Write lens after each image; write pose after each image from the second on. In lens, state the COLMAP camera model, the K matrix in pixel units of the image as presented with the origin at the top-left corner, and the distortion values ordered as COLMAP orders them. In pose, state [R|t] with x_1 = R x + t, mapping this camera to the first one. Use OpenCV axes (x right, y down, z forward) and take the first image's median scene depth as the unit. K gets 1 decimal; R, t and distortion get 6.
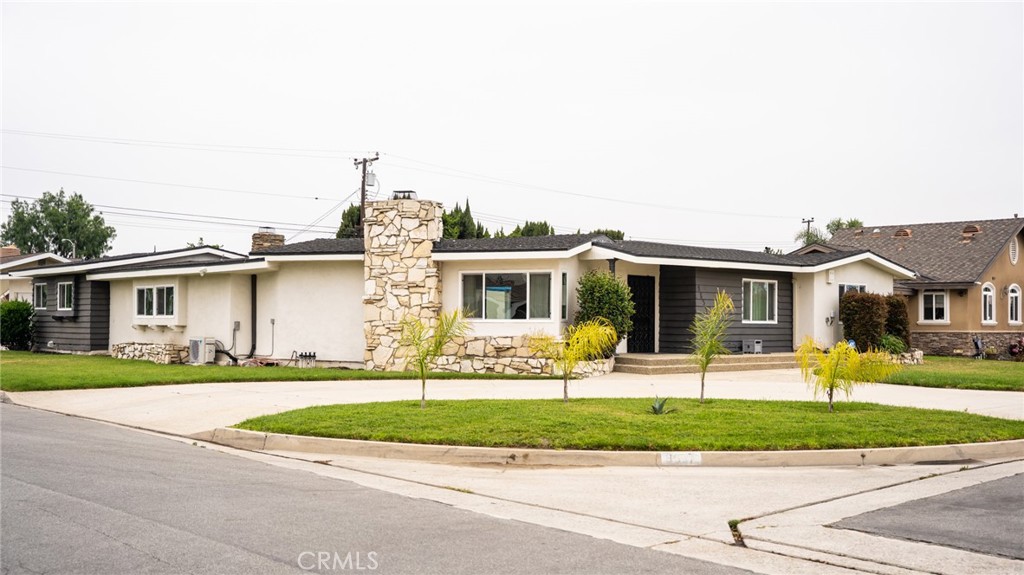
lens RADIAL K [[1044.2, 0, 512.0], [0, 1044.2, 287.5], [0, 0, 1]] dist [-0.014443, -0.002896]
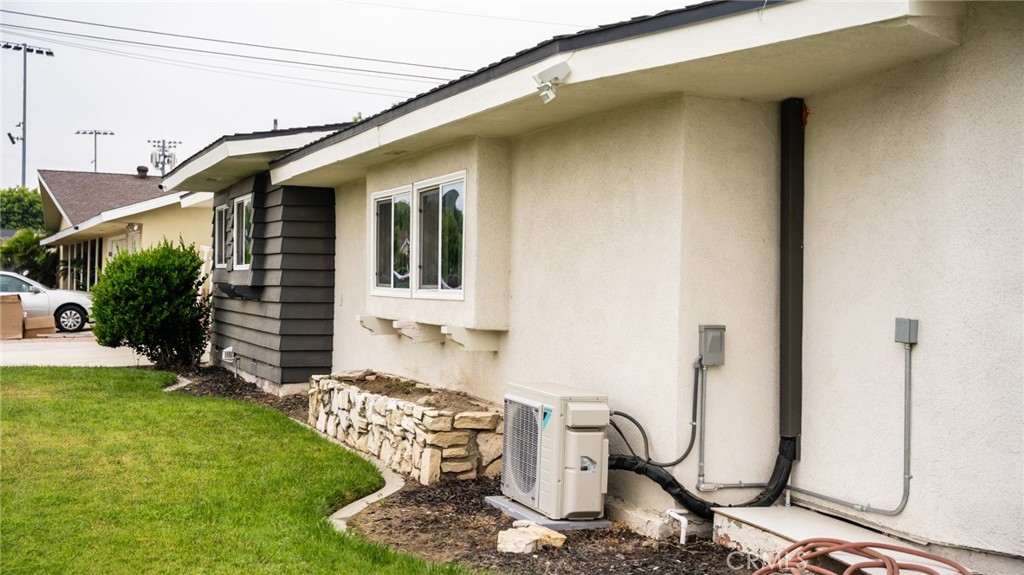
lens RADIAL K [[1287.2, 0, 512.0], [0, 1287.2, 287.5], [0, 0, 1]] dist [0.008256, 0.005484]
pose [[0.931339, 0.012125, -0.363951, -0.195759], [-0.001105, 0.999535, 0.030472, 0.016333], [0.364151, -0.027978, 0.930920, 0.705486]]
